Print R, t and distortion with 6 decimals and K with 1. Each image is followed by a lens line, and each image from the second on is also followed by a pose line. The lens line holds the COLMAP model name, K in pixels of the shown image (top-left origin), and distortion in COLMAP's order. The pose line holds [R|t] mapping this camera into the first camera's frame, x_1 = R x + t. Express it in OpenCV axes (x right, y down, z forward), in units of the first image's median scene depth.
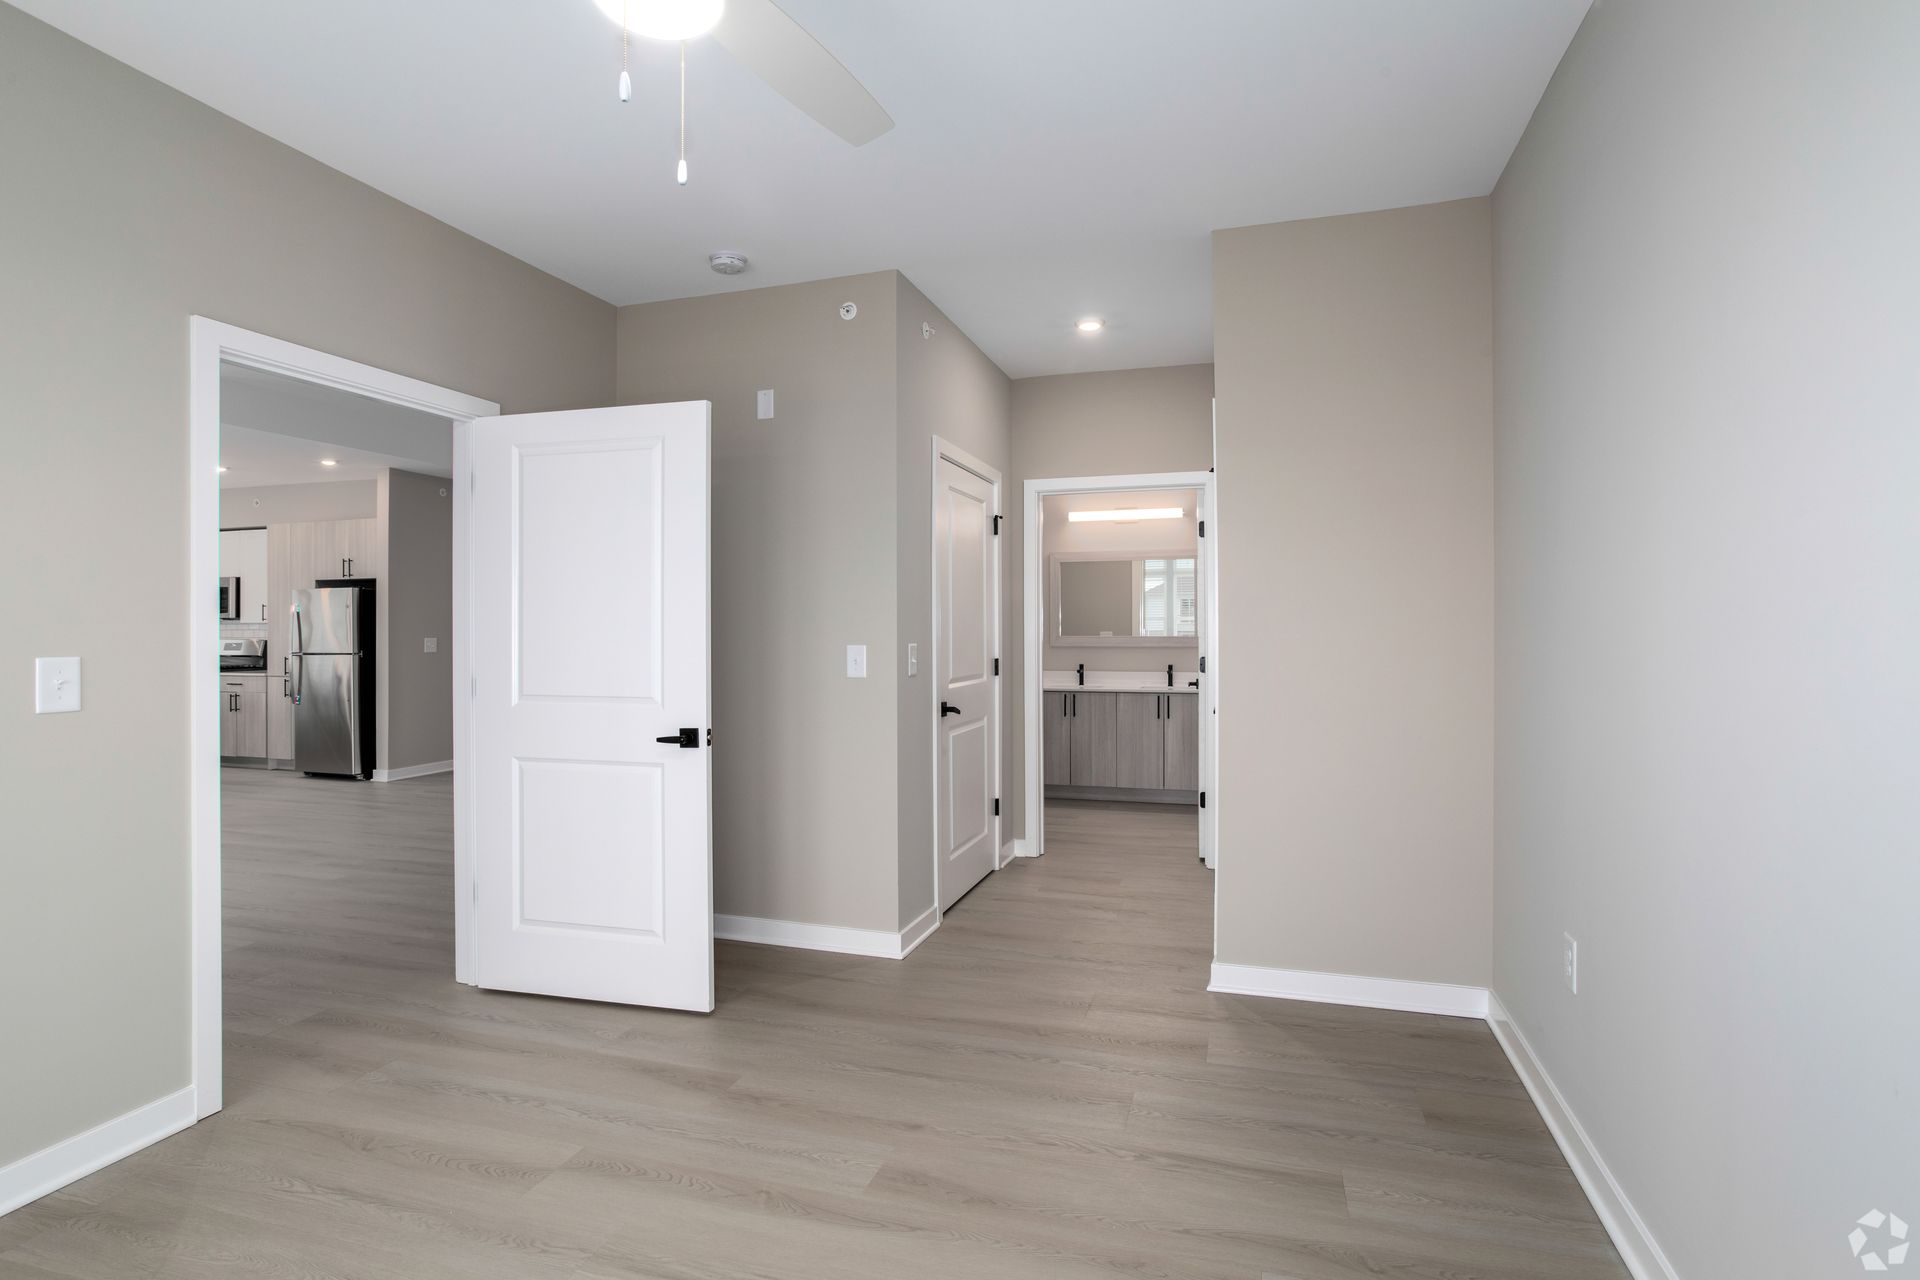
lens RADIAL K [[964.3, 0, 964.5], [0, 964.3, 638.1], [0, 0, 1]] dist [0.001817, 0.000210]
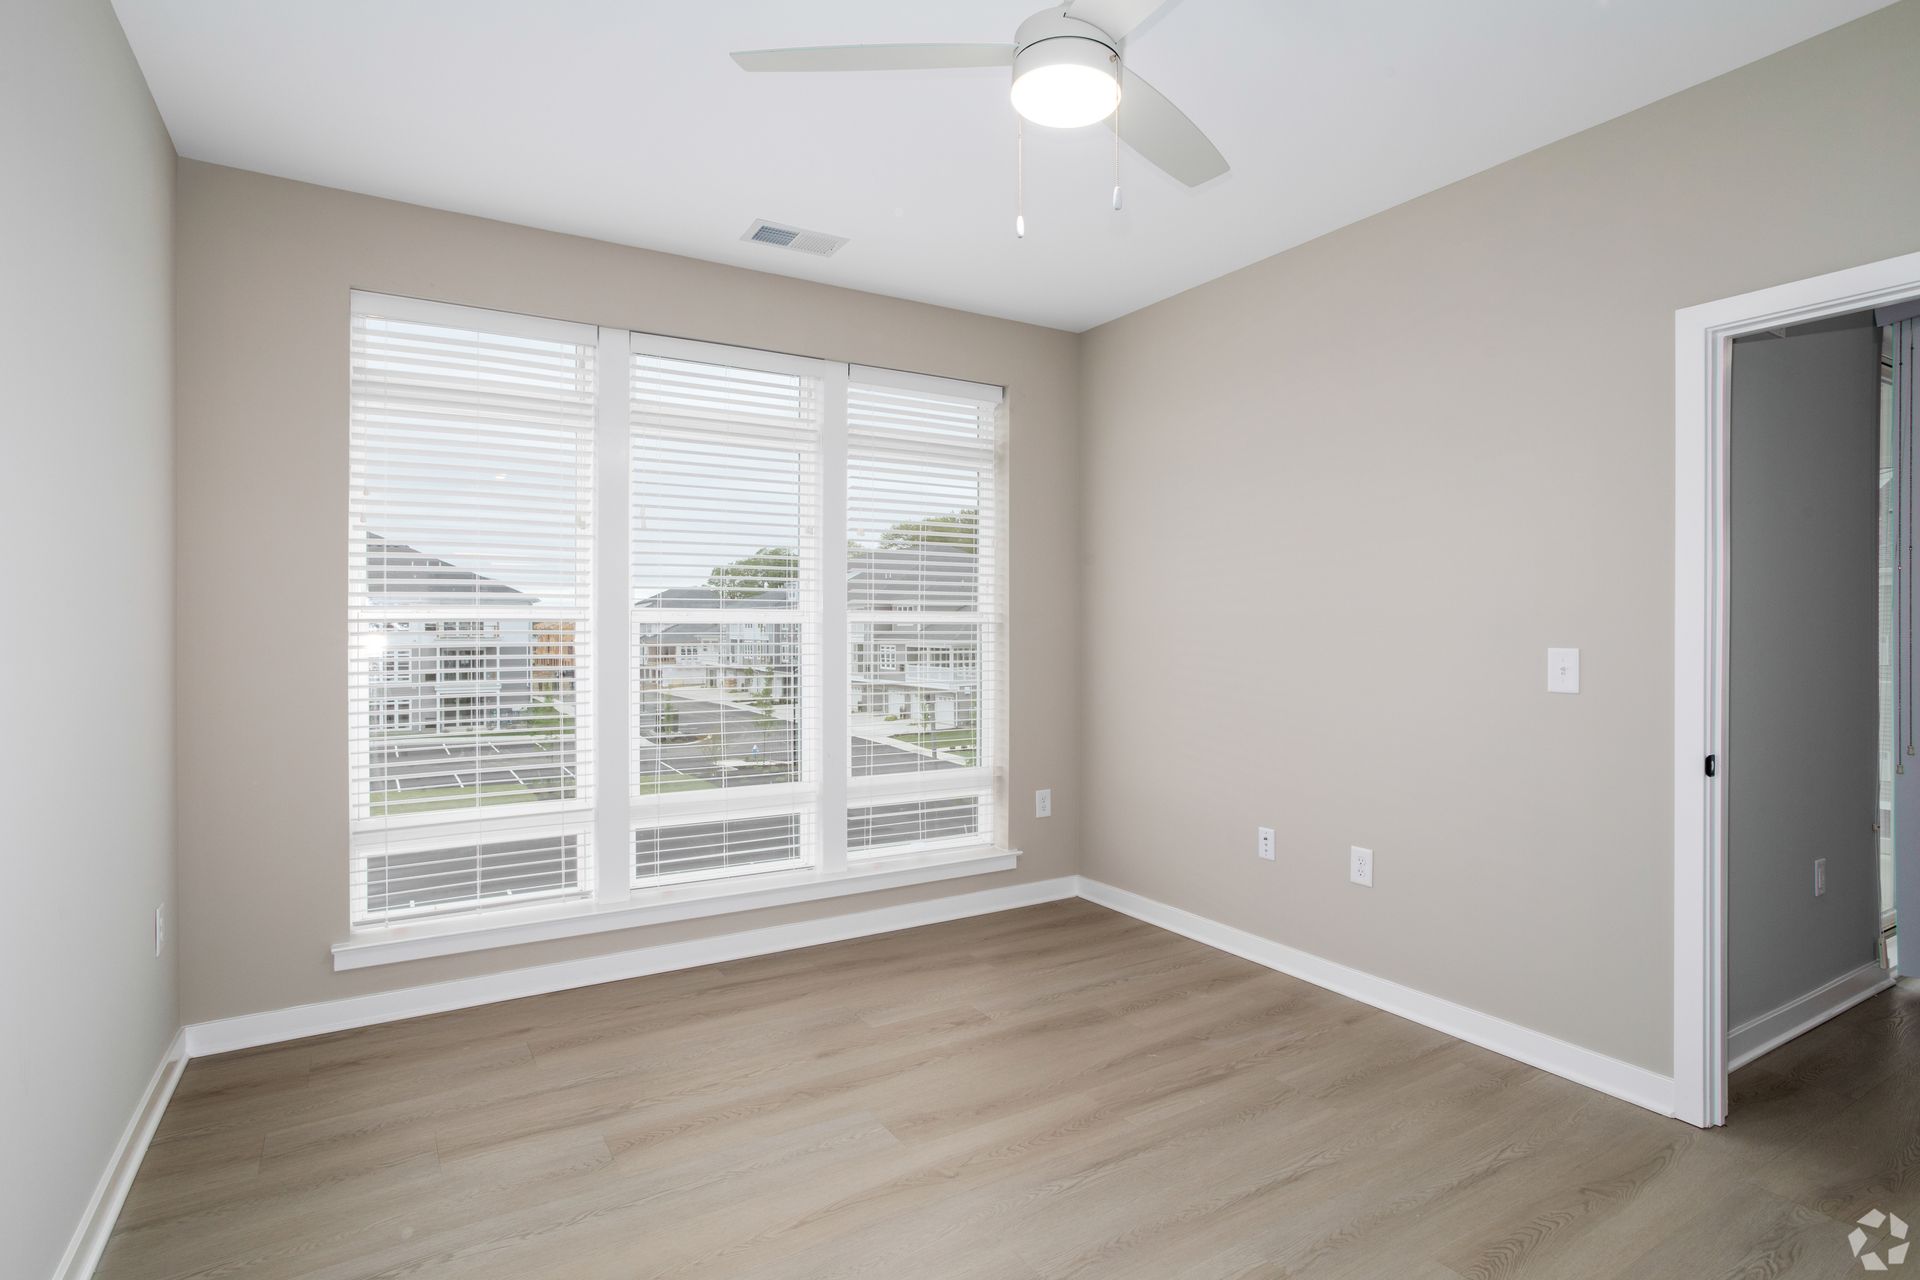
lens RADIAL K [[964.3, 0, 960.4], [0, 964.3, 632.6], [0, 0, 1]] dist [0.001817, 0.000210]
pose [[-0.668428, 0.013023, -0.743663, 0.483723], [0.000323, 0.999852, 0.017219, -0.021285], [0.743777, 0.011269, -0.668333, 1.231776]]
